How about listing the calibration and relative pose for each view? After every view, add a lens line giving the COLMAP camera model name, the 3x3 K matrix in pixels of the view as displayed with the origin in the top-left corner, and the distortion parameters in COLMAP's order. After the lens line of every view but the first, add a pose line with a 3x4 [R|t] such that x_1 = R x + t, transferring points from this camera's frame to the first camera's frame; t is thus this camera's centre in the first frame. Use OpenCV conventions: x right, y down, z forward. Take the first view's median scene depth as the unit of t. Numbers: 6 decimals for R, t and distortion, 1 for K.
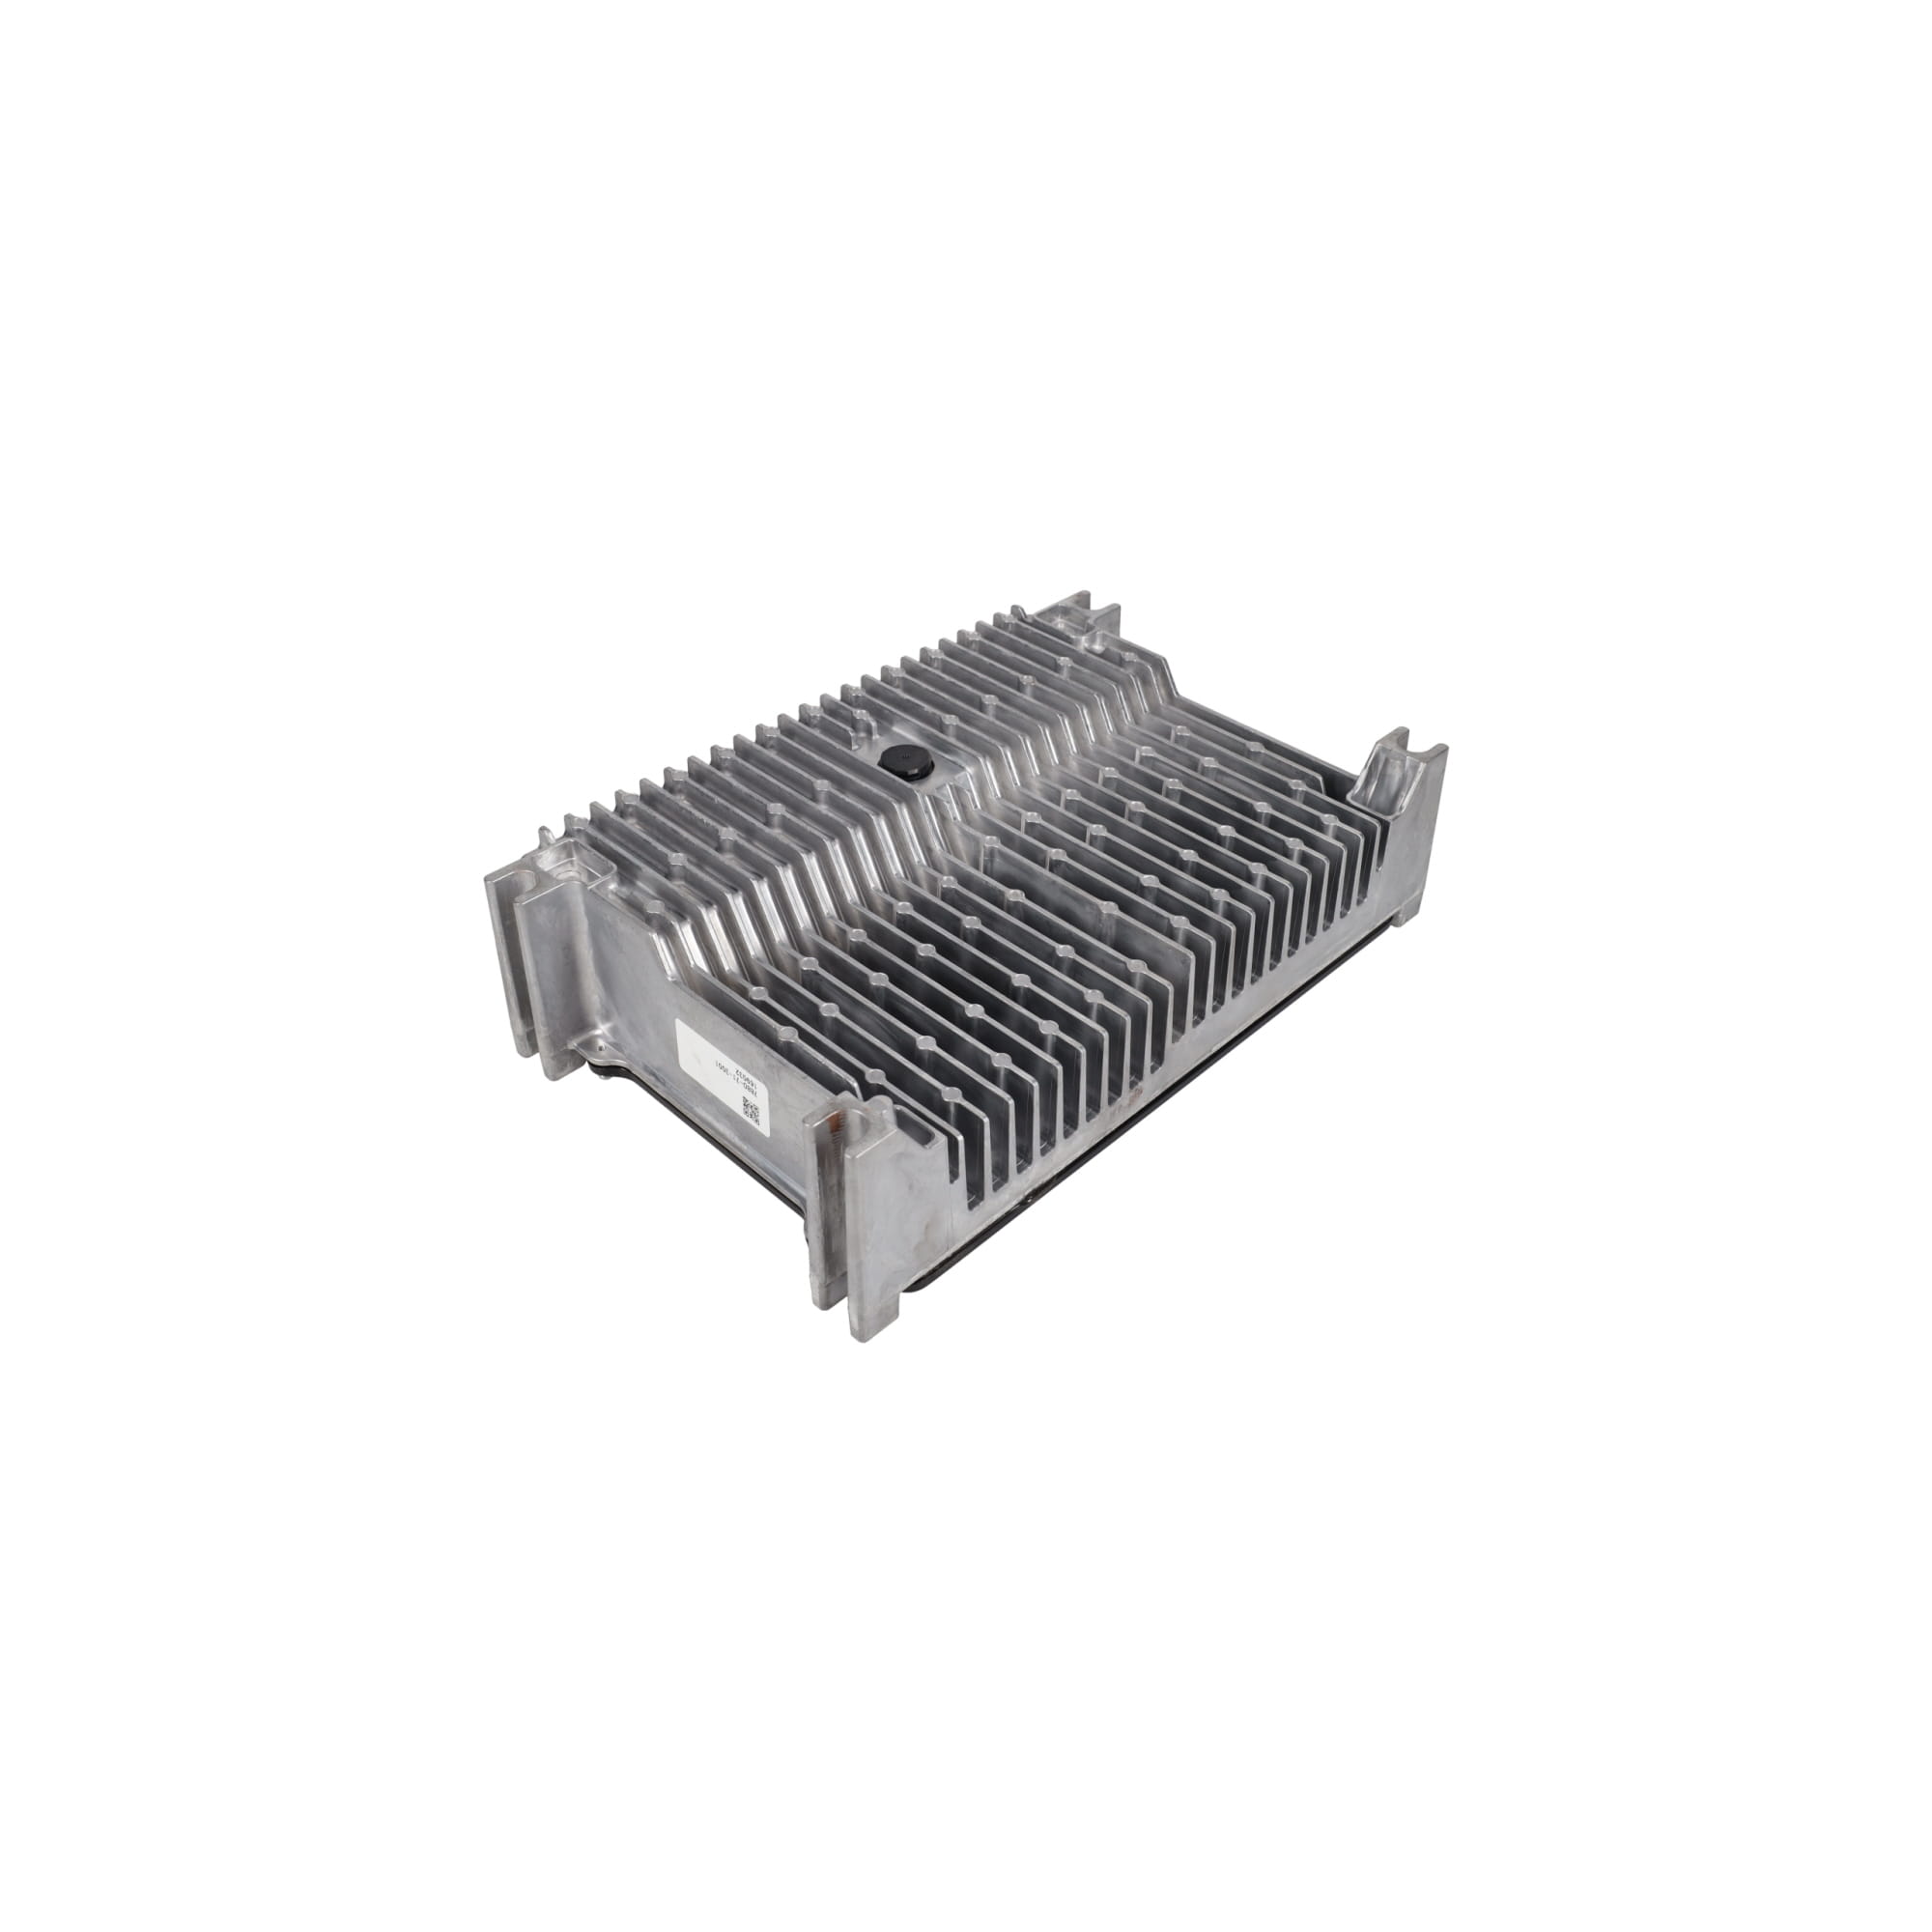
lens RADIAL K [[1656.2, 0, 966.0], [0, 1656.2, 966.0], [0, 0, 1]] dist [-0.006597, -0.000890]
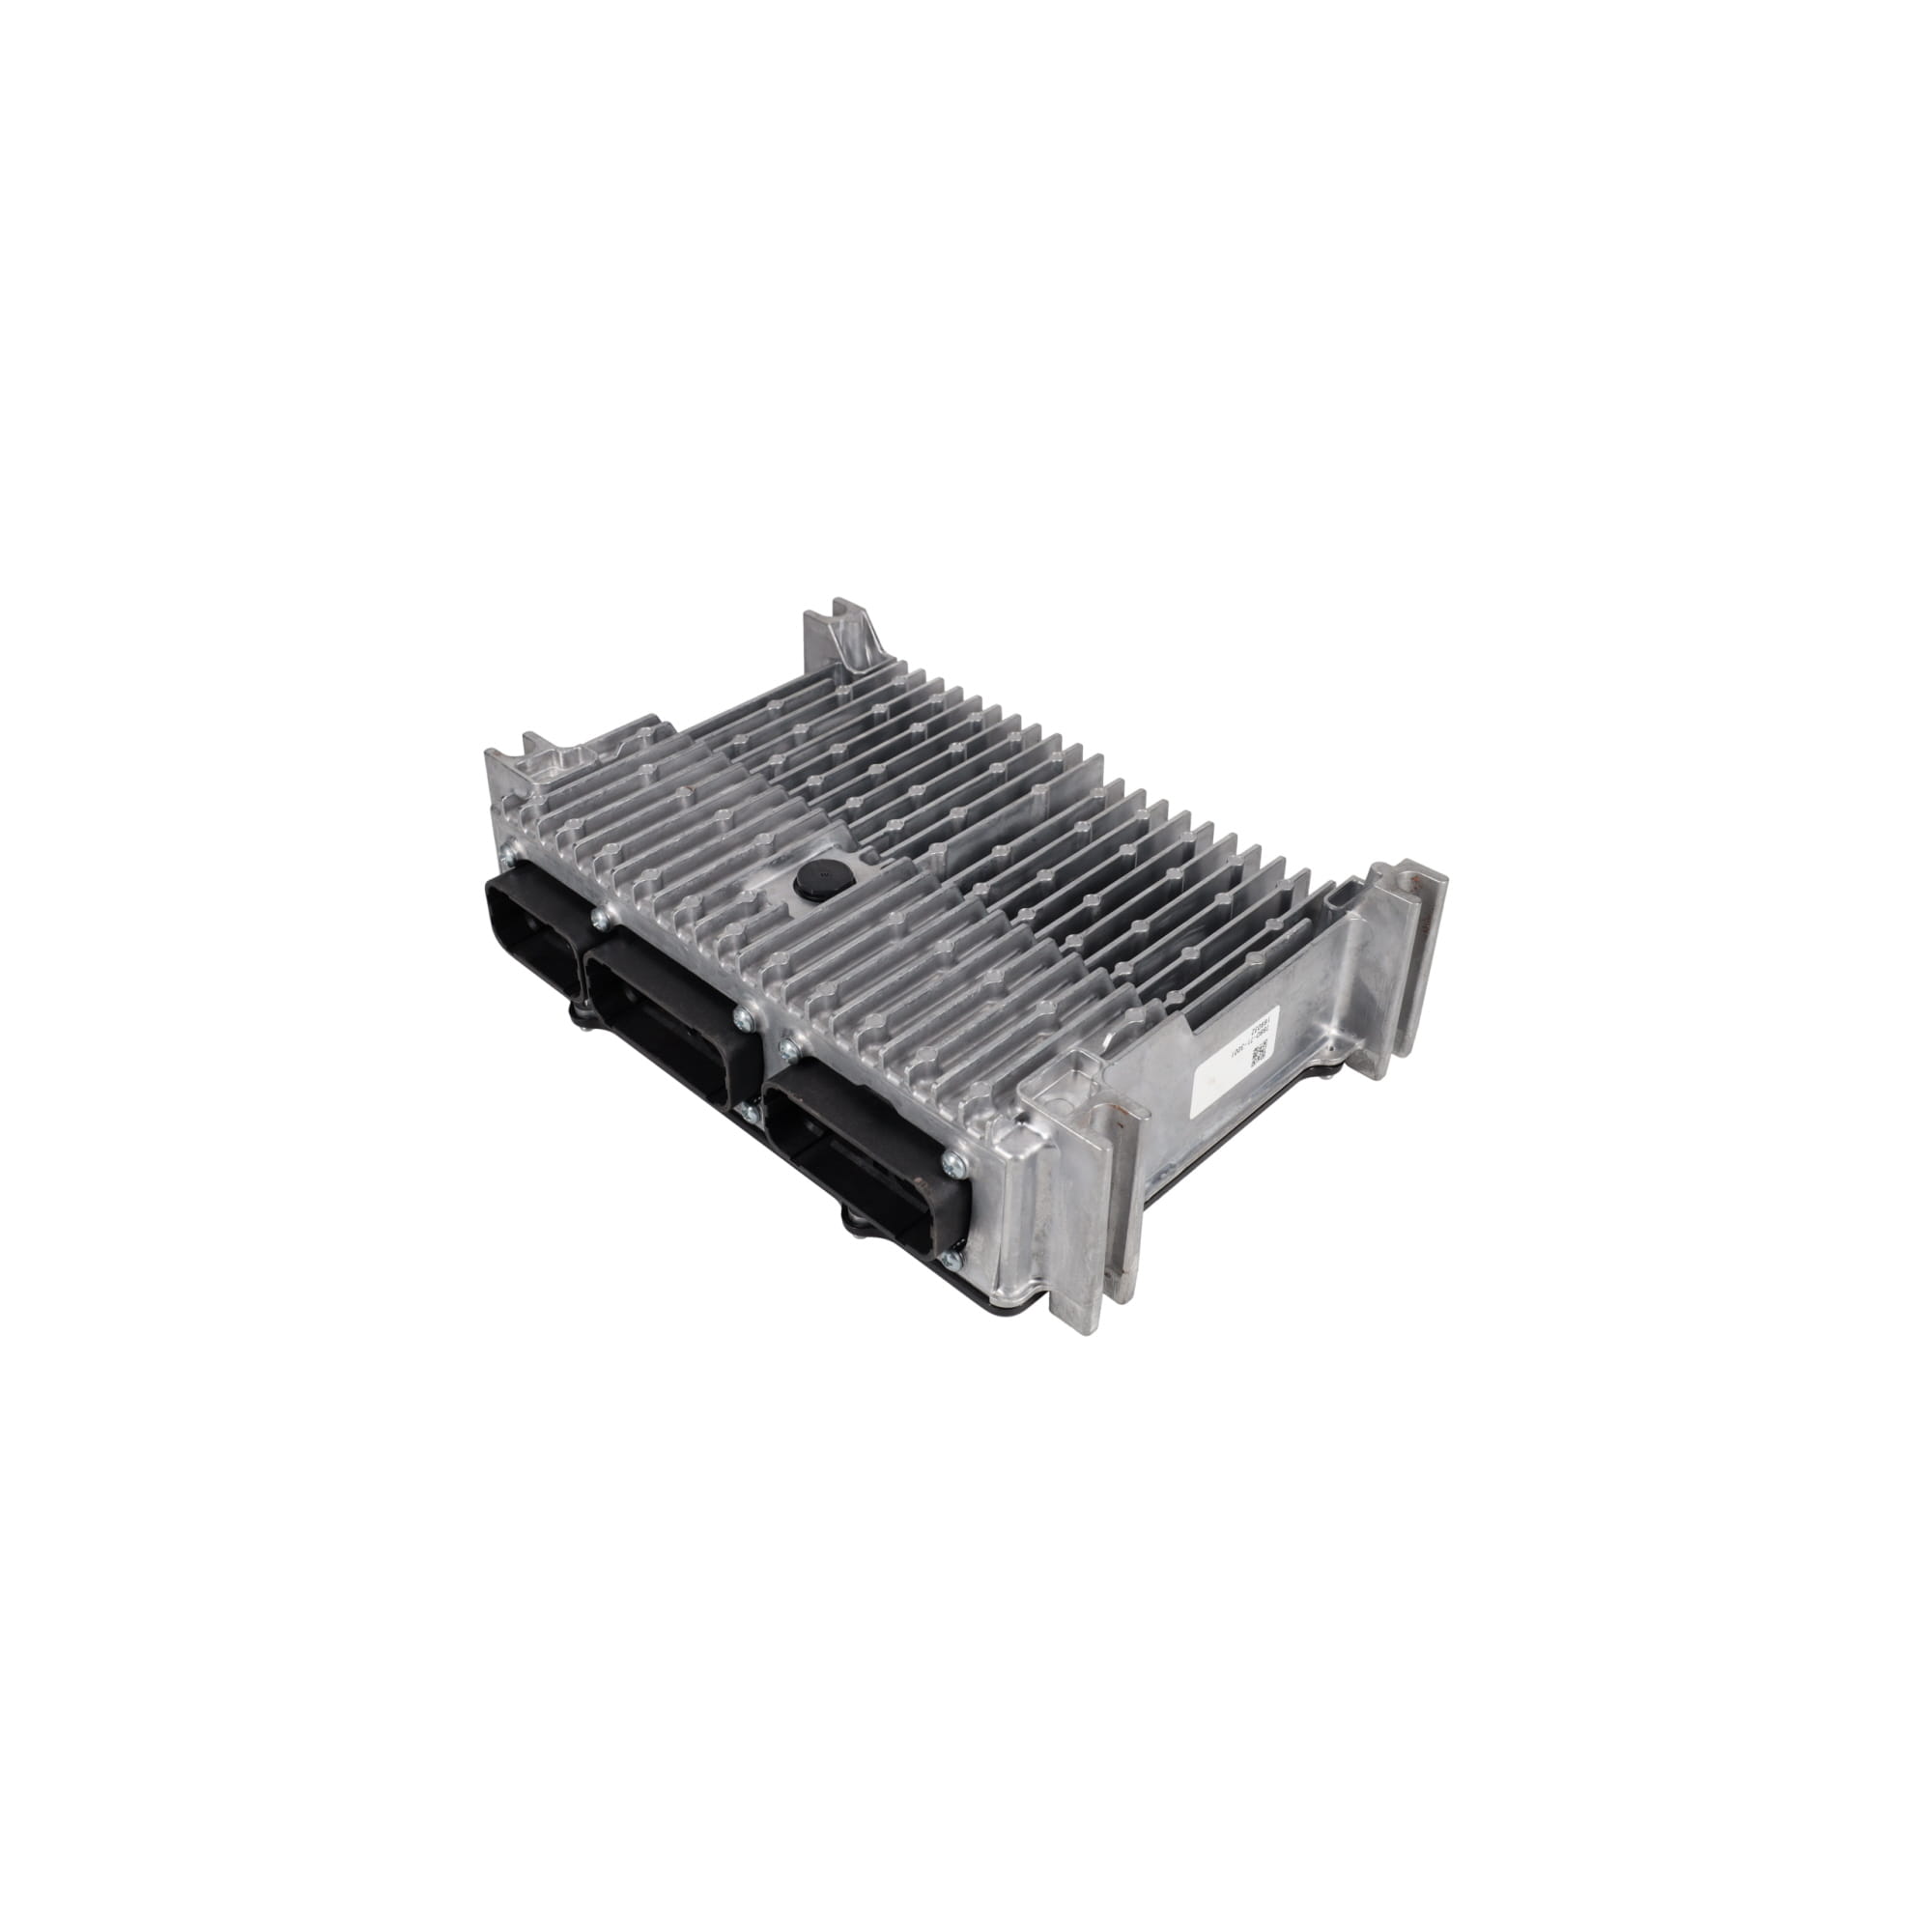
lens RADIAL K [[1656.2, 0, 966.0], [0, 1656.2, 966.0], [0, 0, 1]] dist [-0.006597, -0.000890]
pose [[-0.020714, -0.631946, 0.774736, -0.775573], [0.622231, 0.598389, 0.504738, -0.507781], [-0.782560, 0.492520, 0.380821, 0.612728]]
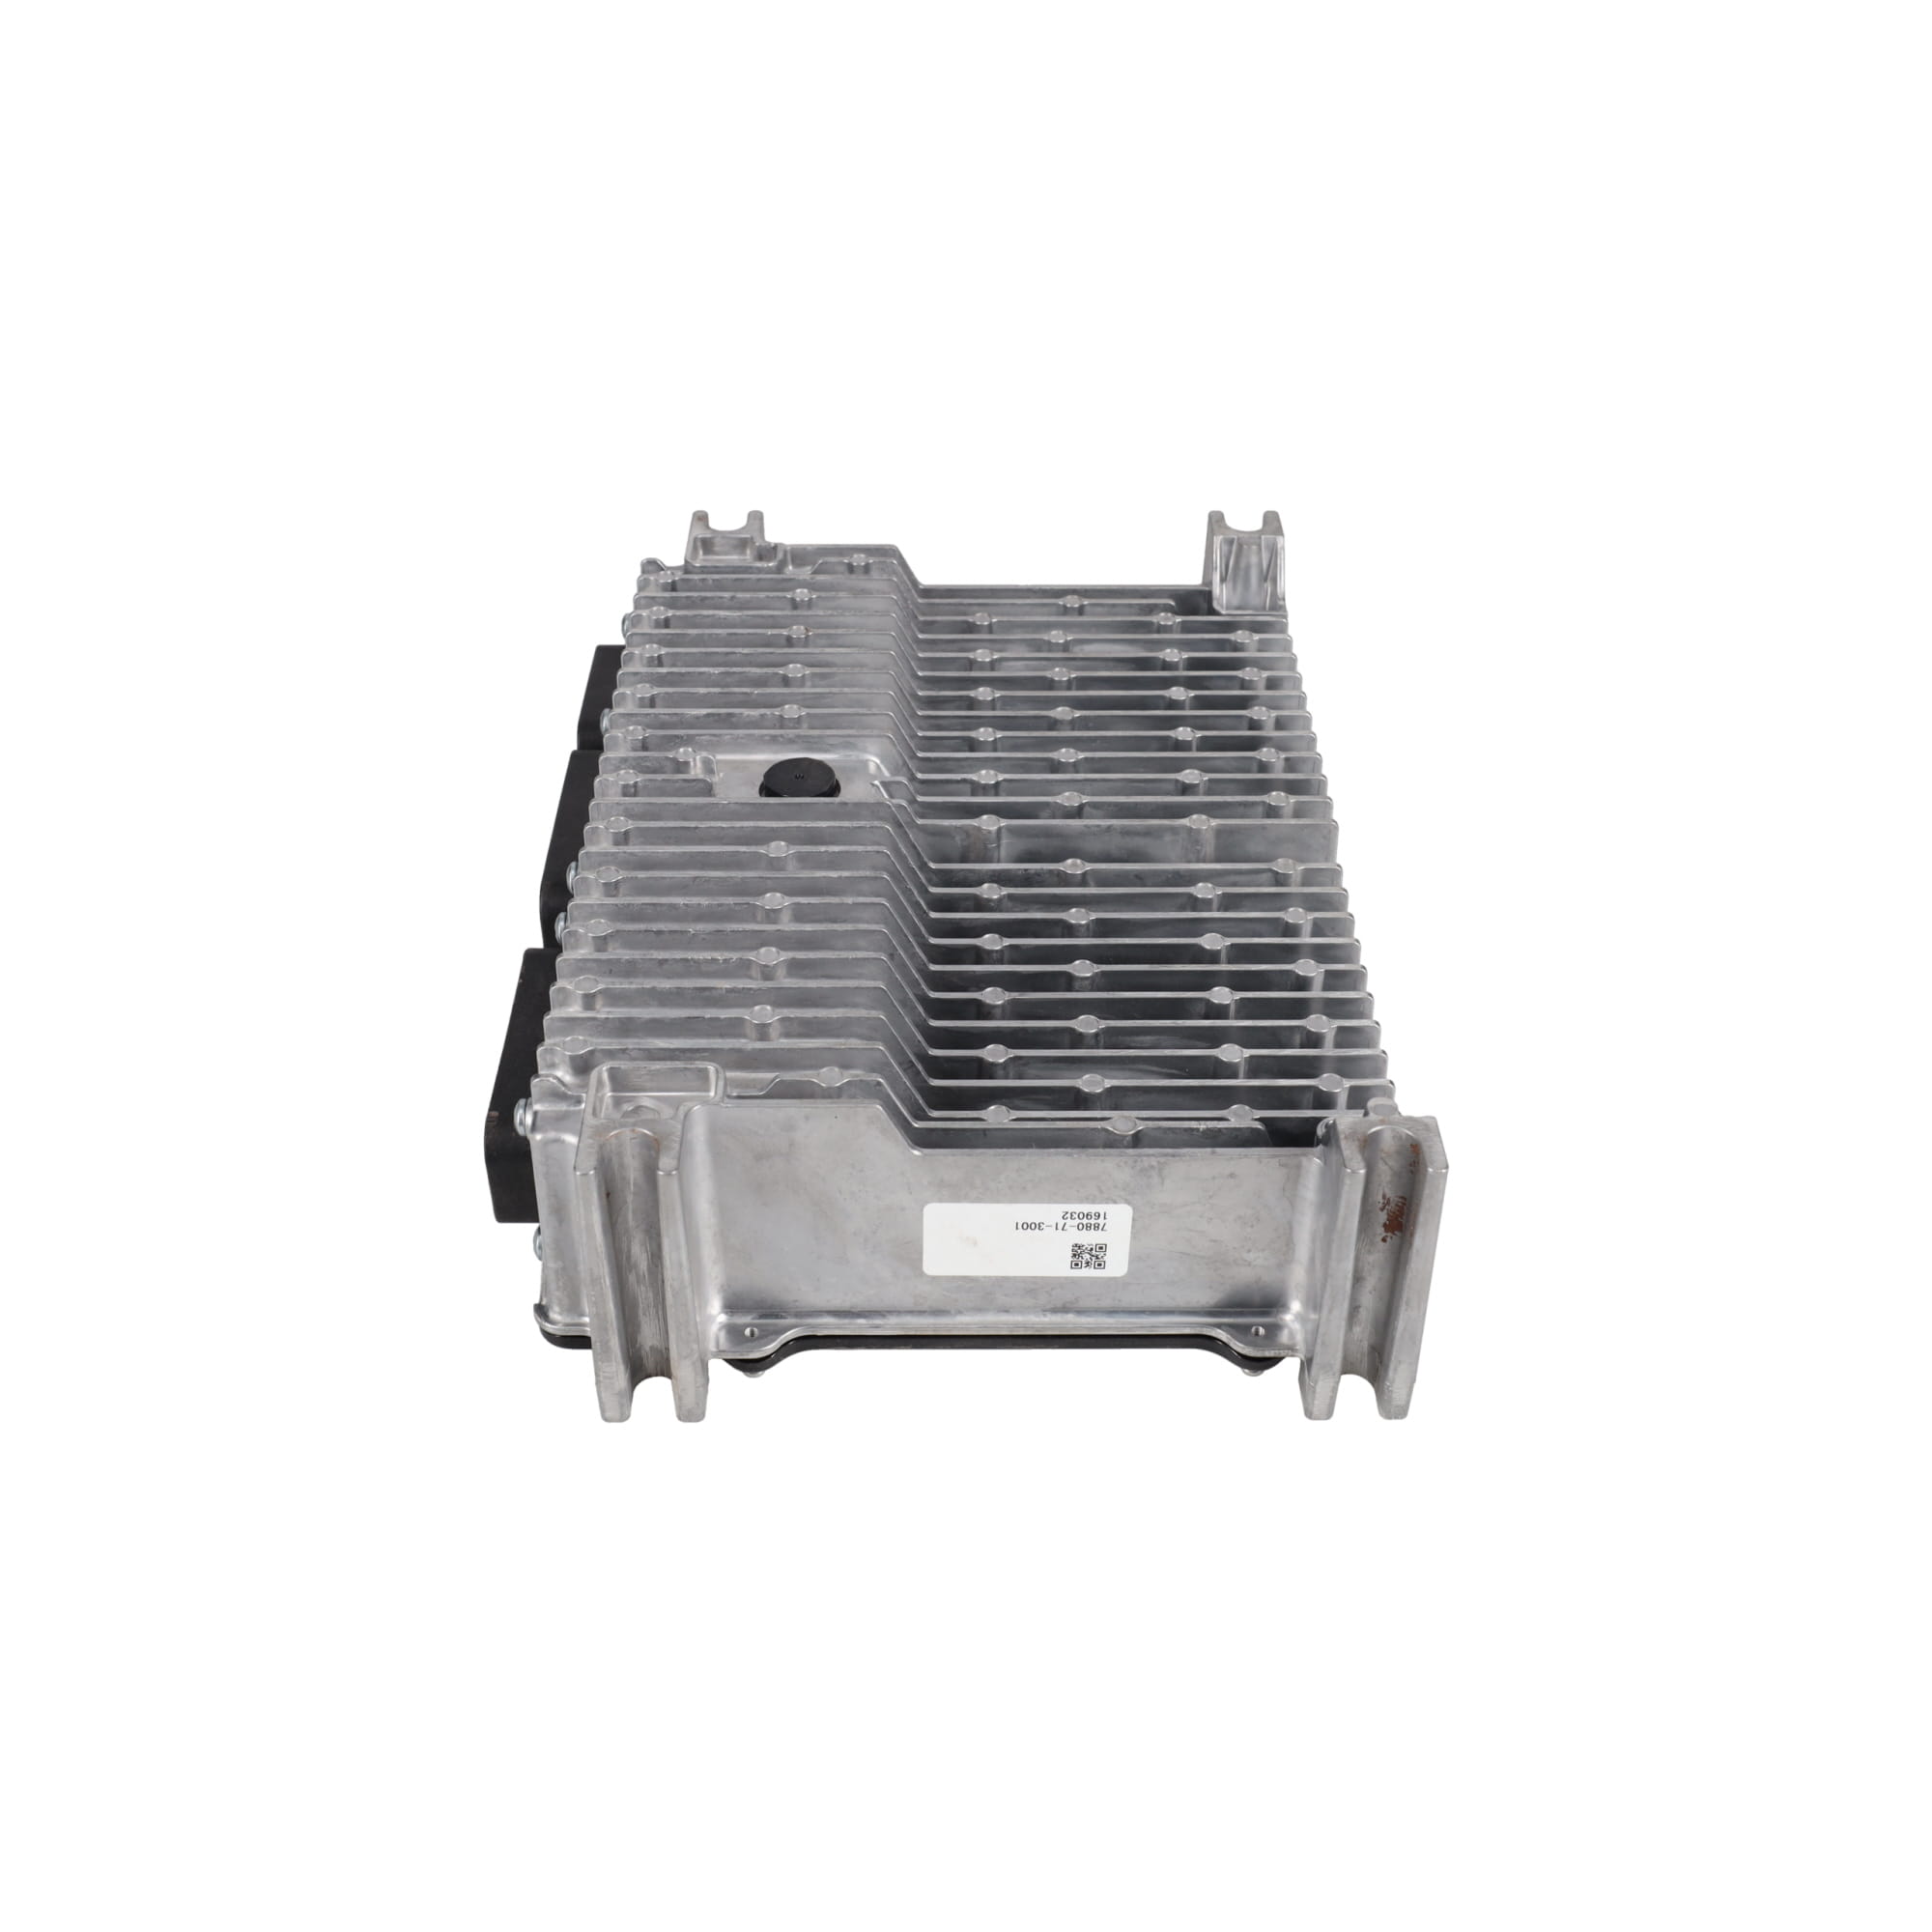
lens RADIAL K [[2307.2, 0, 966.0], [0, 2307.2, 966.0], [0, 0, 1]] dist [0.004108, 0.002295]
pose [[0.708488, -0.440157, 0.551640, -0.568270], [0.446003, 0.885040, 0.133364, -0.154481], [-0.546925, 0.151546, 0.823351, 0.155600]]
